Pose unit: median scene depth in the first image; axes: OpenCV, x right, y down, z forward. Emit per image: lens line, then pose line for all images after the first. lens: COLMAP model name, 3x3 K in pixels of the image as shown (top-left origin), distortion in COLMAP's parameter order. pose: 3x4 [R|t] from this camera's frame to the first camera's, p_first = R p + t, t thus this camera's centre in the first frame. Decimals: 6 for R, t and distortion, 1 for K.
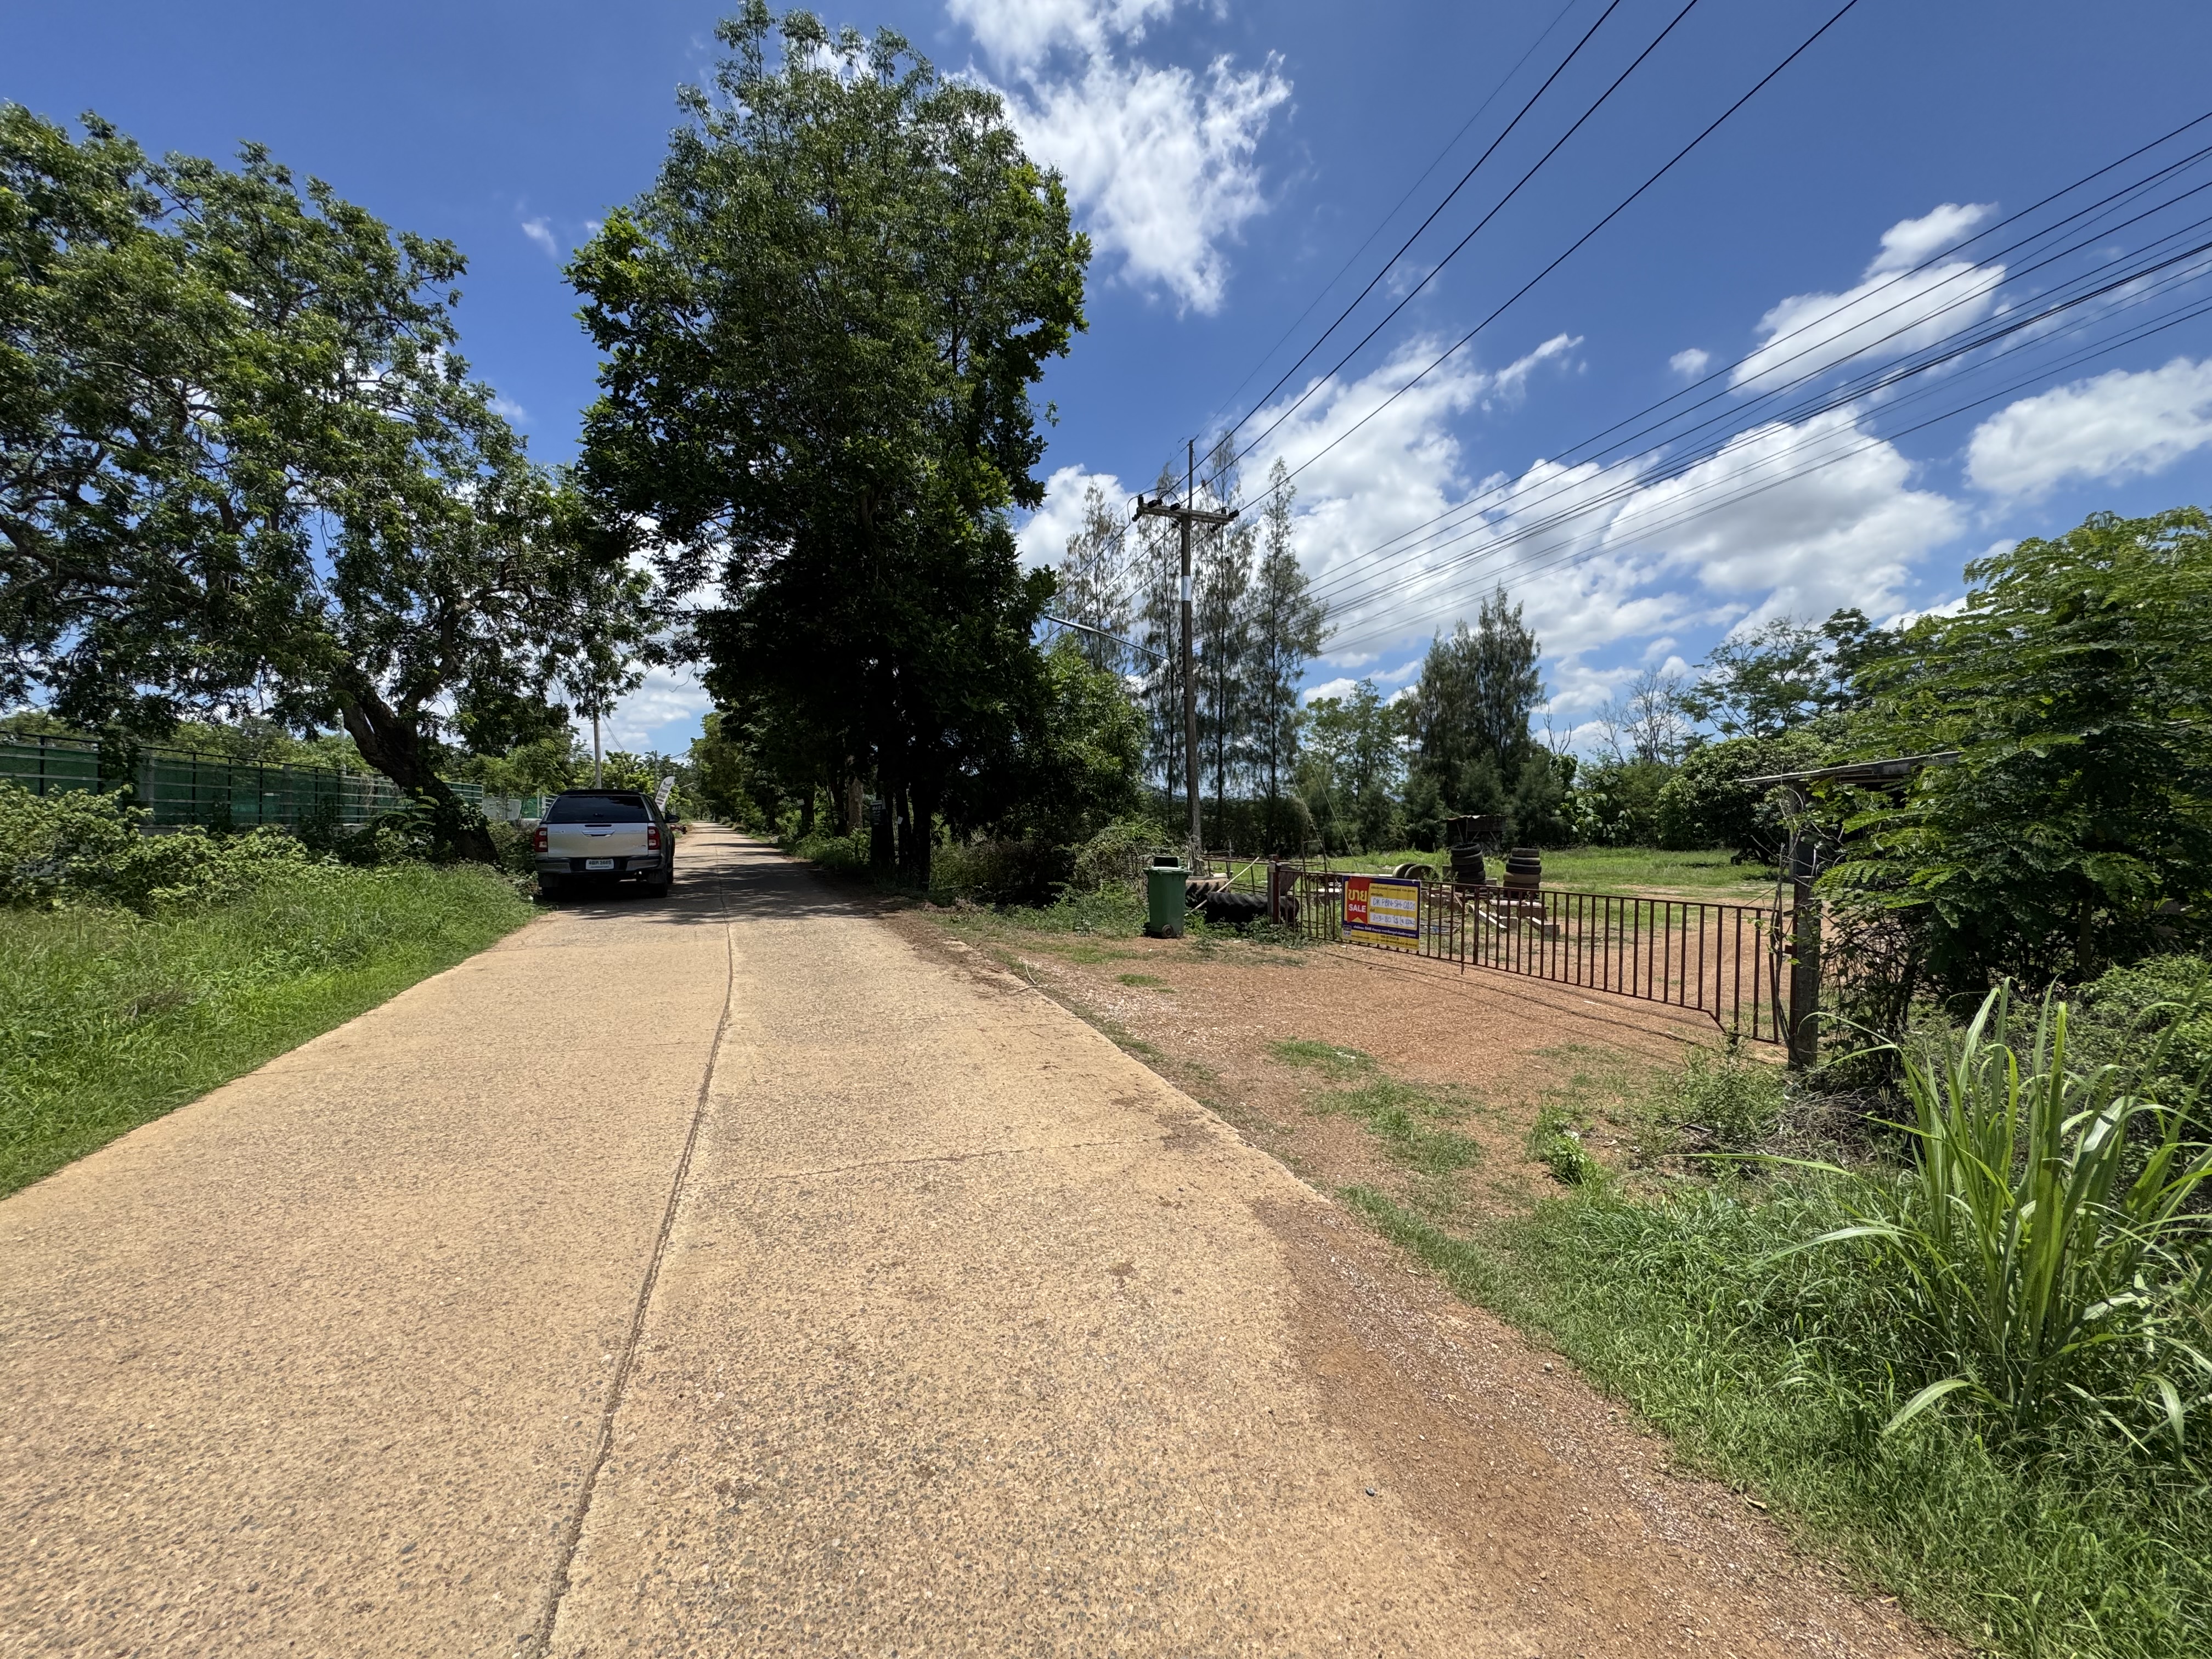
lens RADIAL K [[884.9, 0, 1112.6], [0, 884.9, 818.8], [0, 0, 1]] dist [-0.001726, -0.000856]
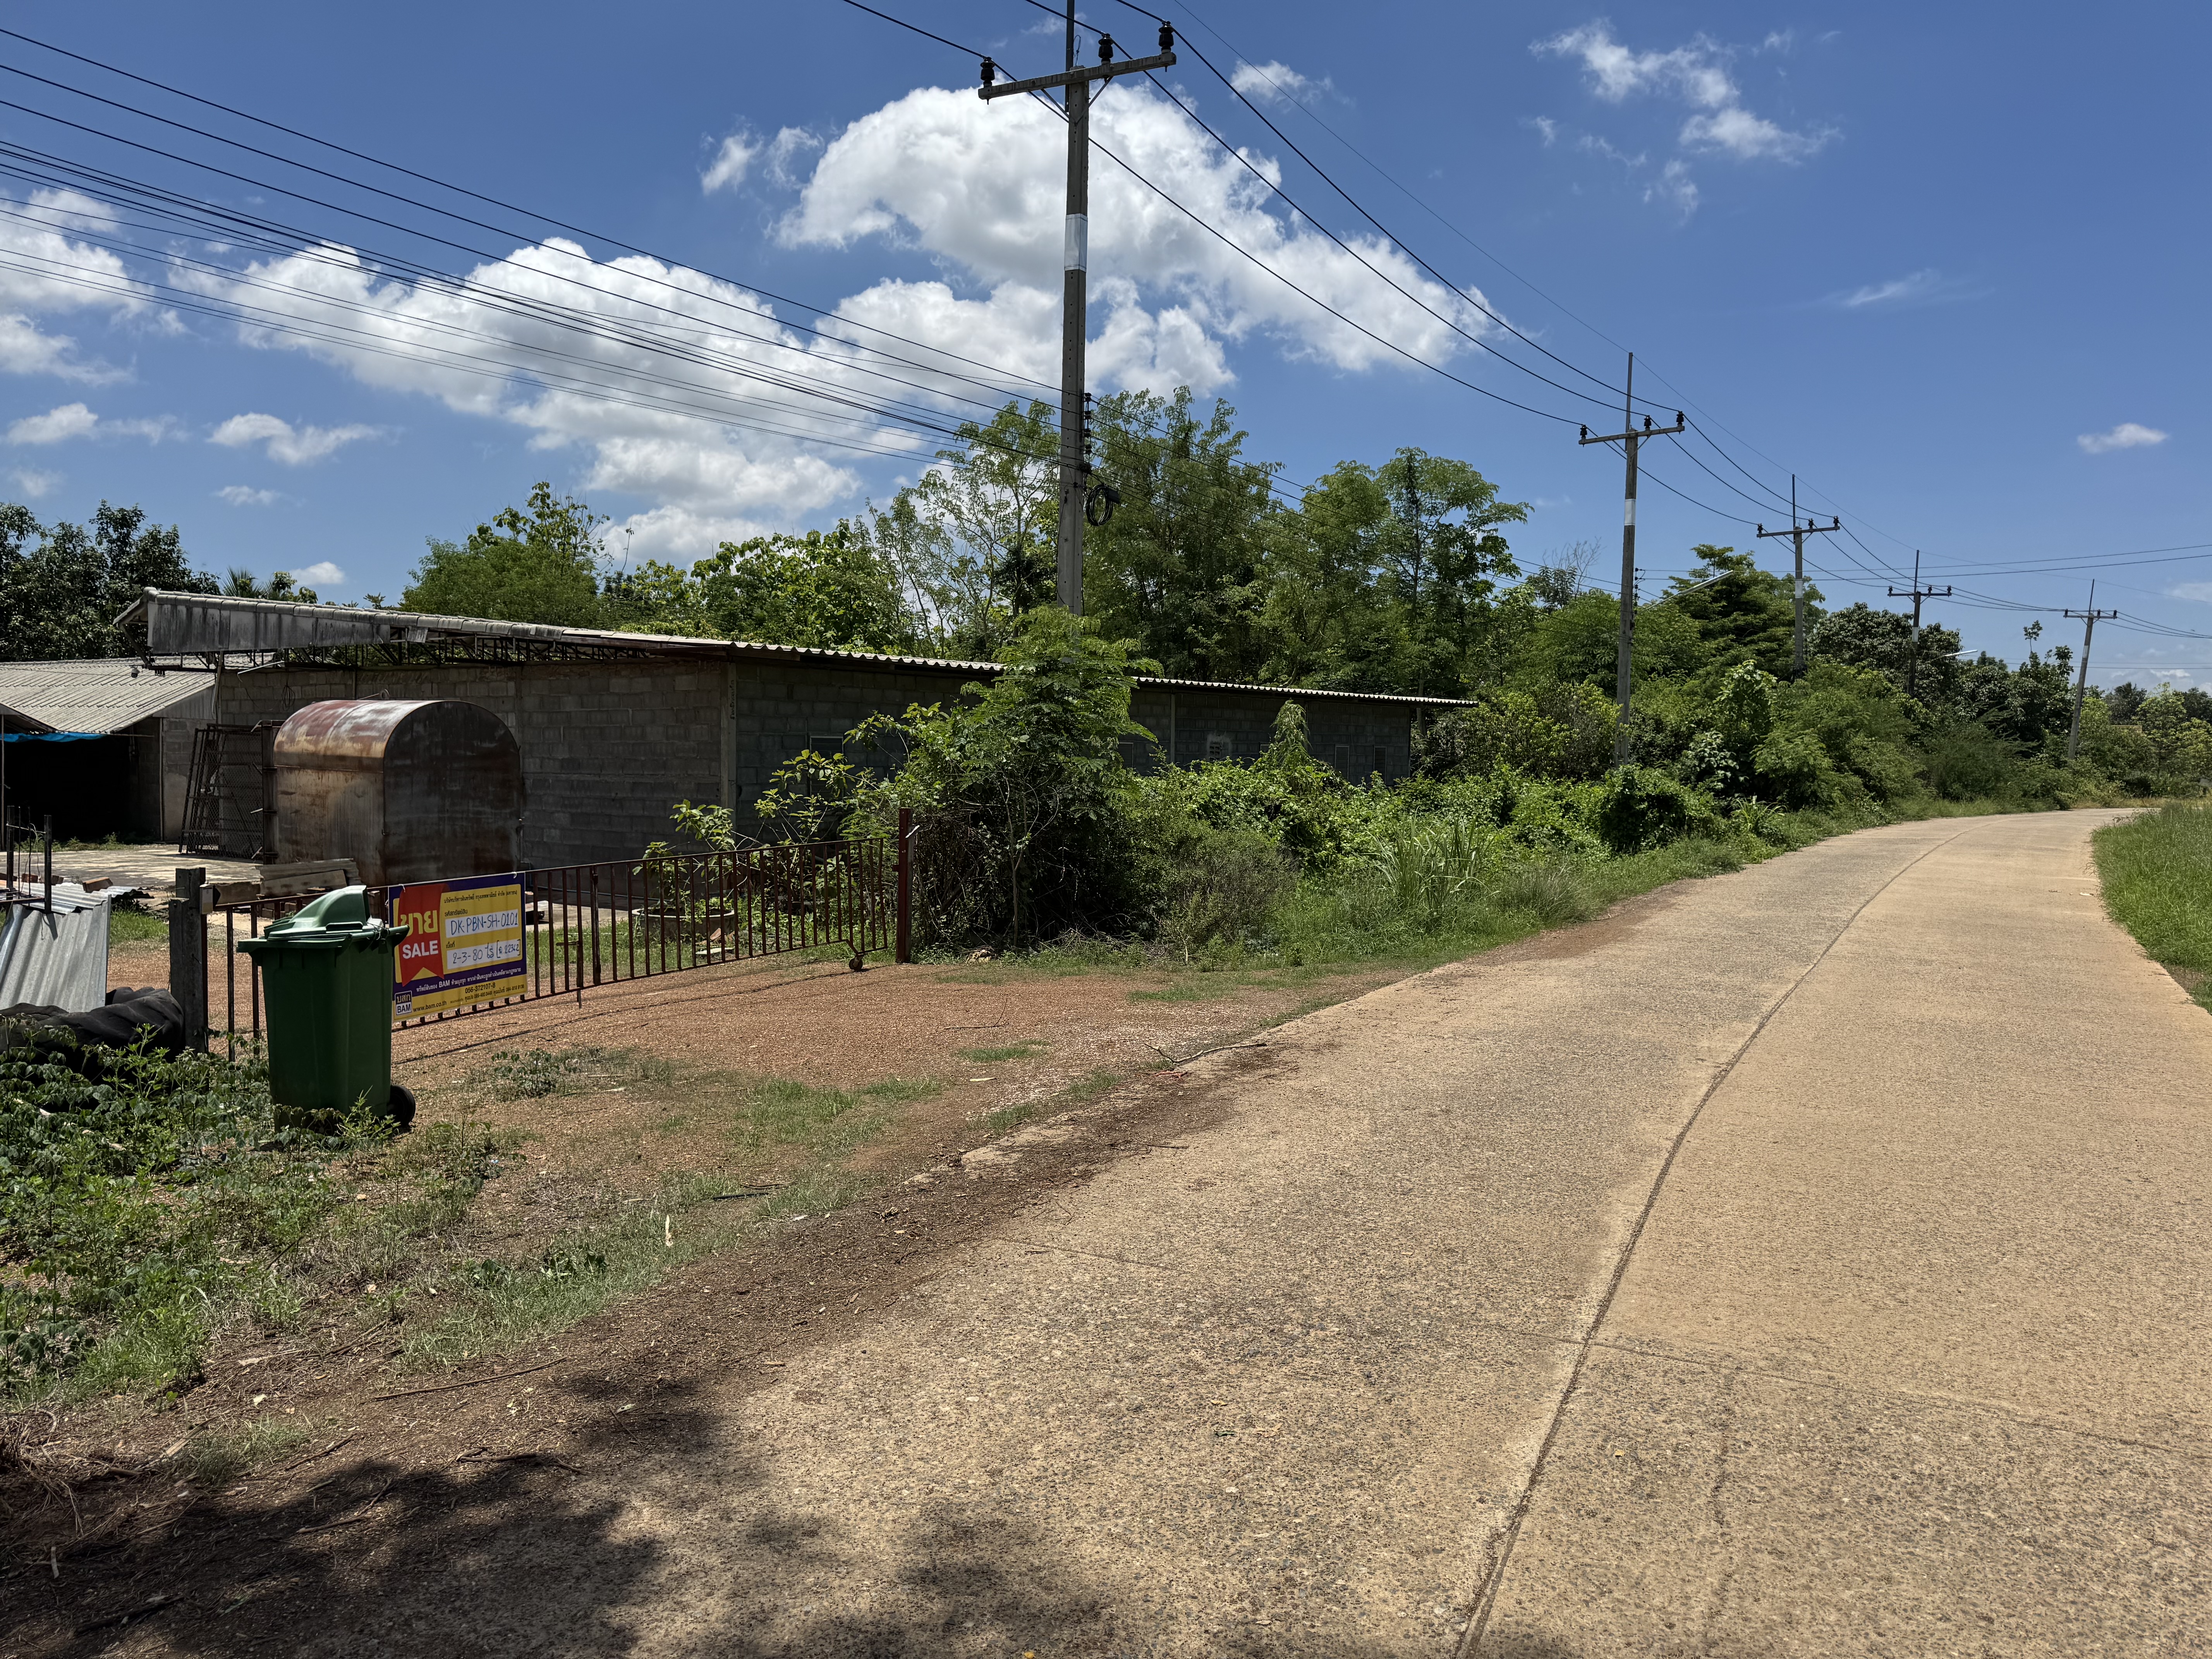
lens RADIAL K [[1531.9, 0, 1179.2], [0, 1531.9, 835.8], [0, 0, 1]] dist [-0.034252, 0.003121]
pose [[-0.688440, -0.053310, 0.723331, -0.135219], [-0.015266, 0.998139, 0.059034, -0.003358], [-0.725132, 0.029599, -0.687973, 0.287468]]
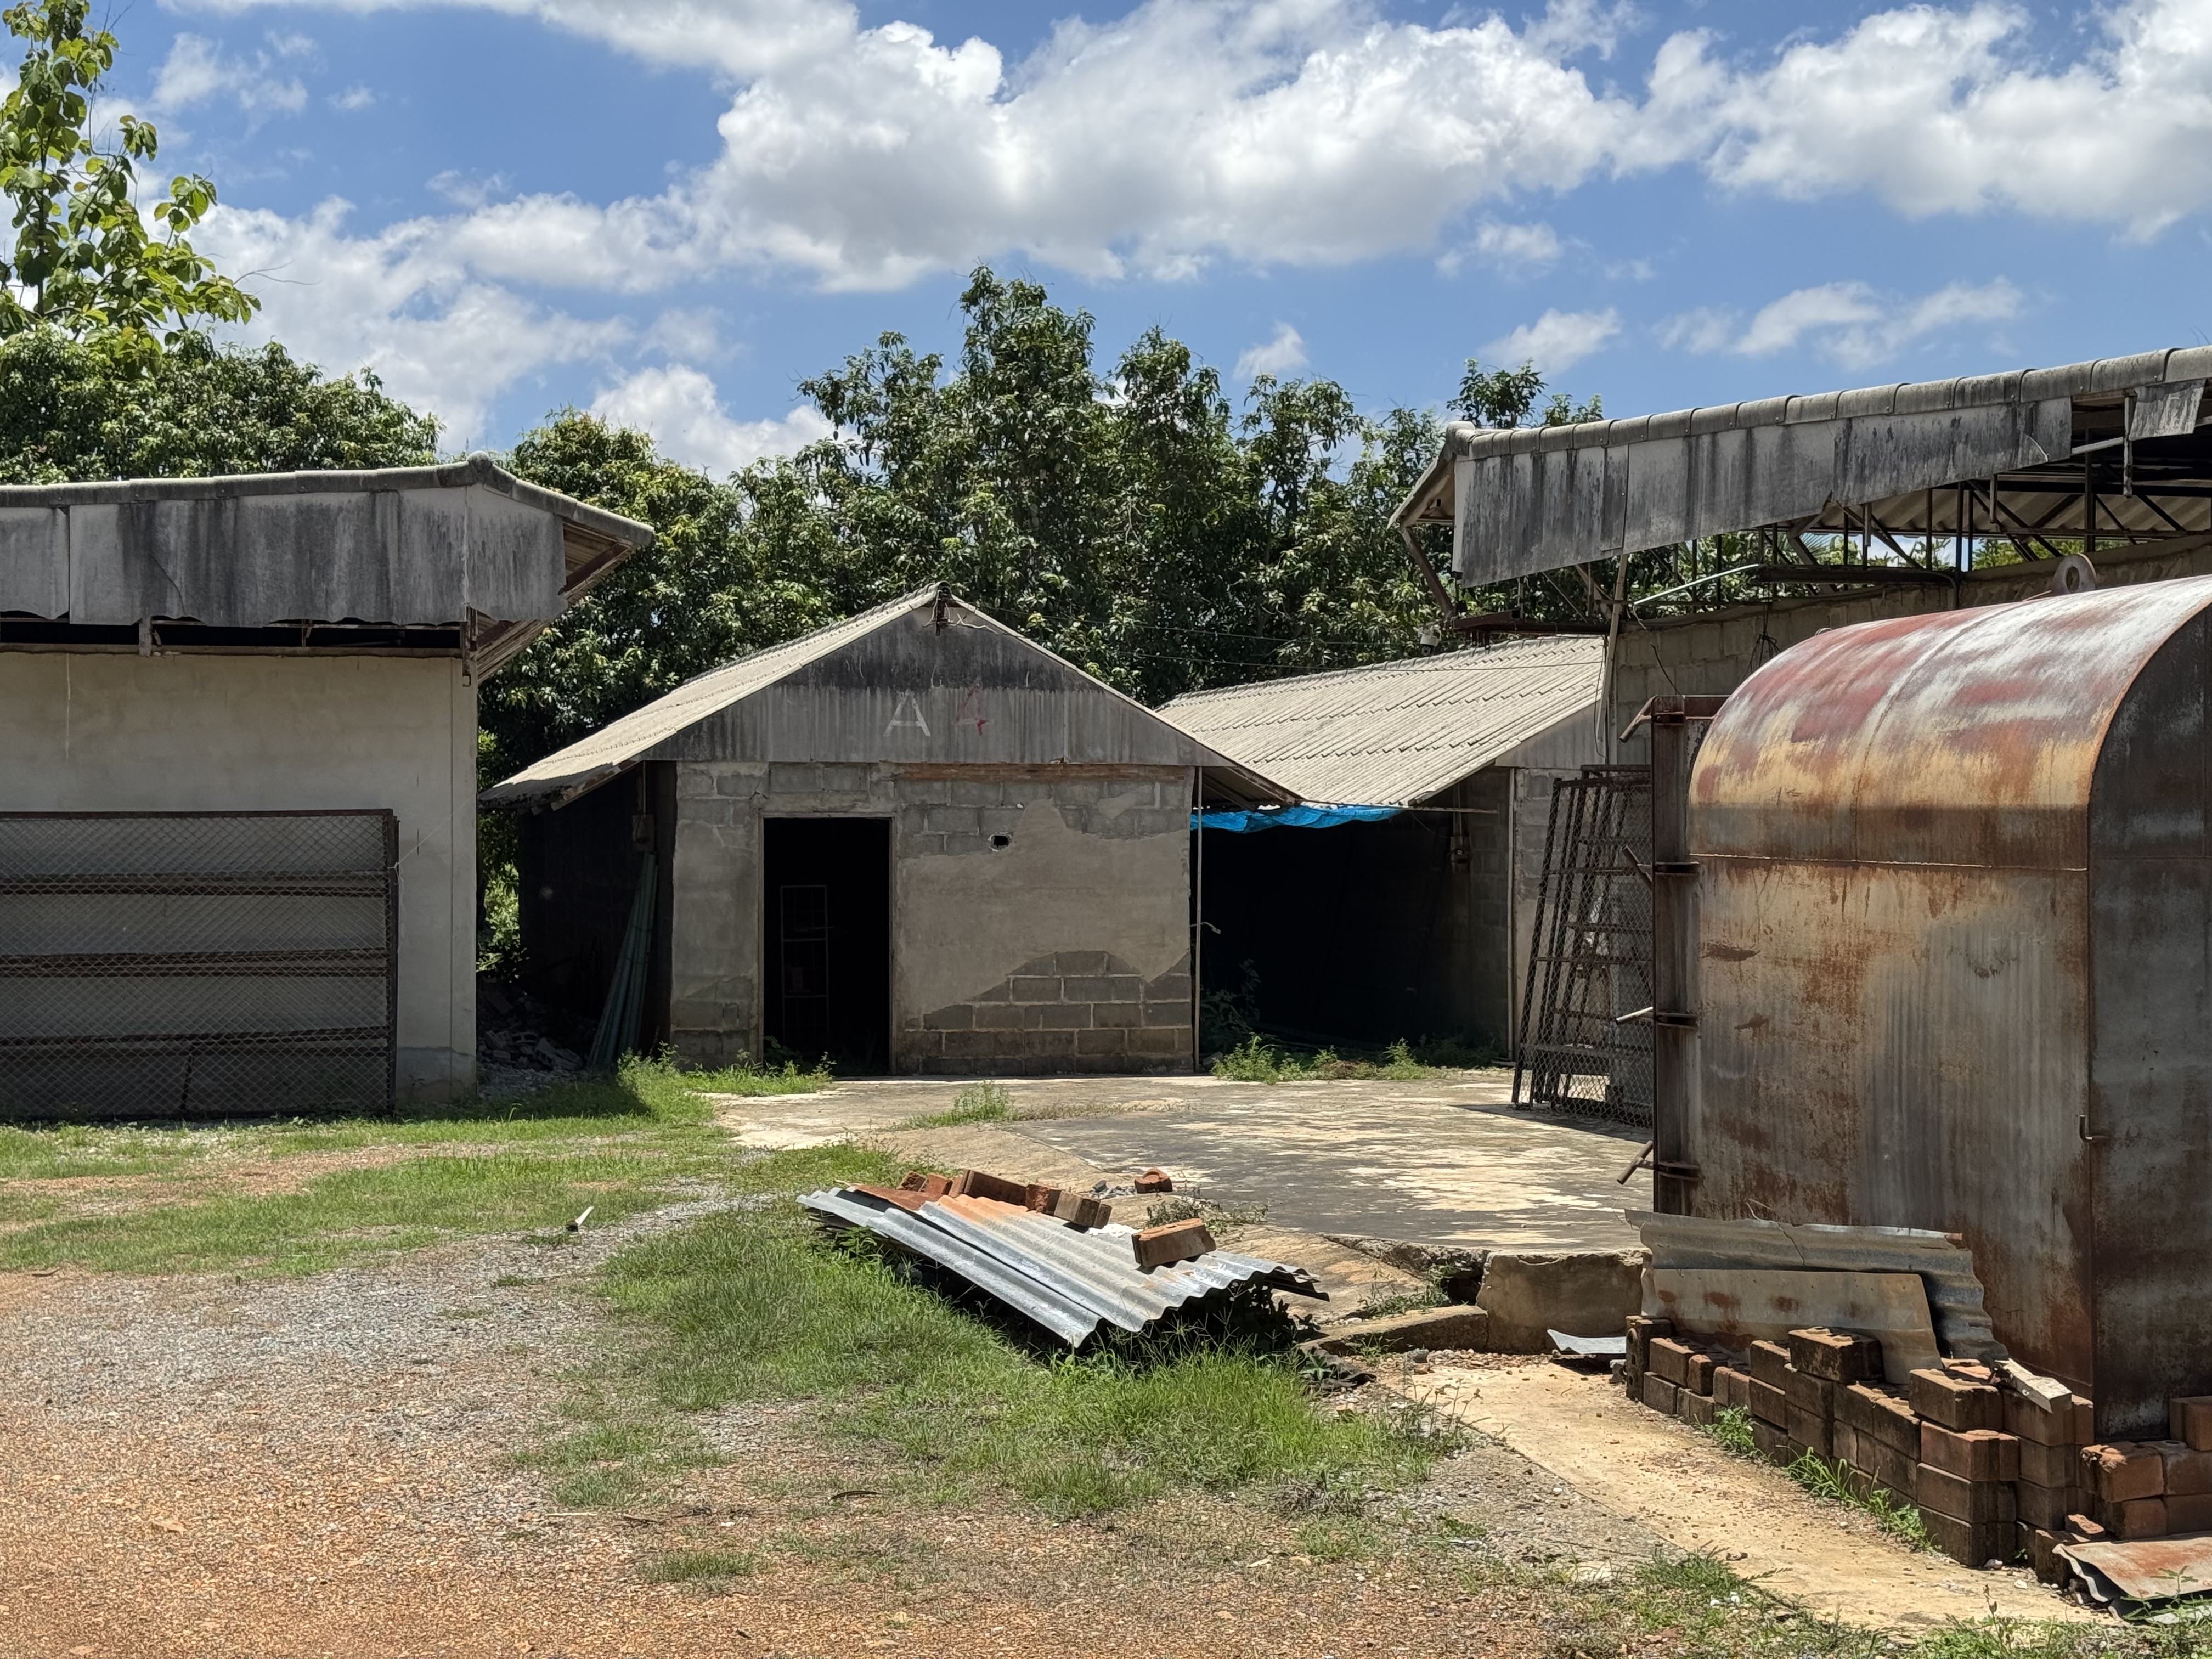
lens RADIAL K [[3074.5, 0, 1106.0], [0, 3074.5, 829.5], [0, 0, 1]] dist [0.167271, -0.357274]
pose [[-0.003203, 0.002374, 0.999992, 0.060530], [0.002635, 0.999994, -0.002365, 0.002957], [-0.999991, 0.002628, -0.003209, 0.236949]]
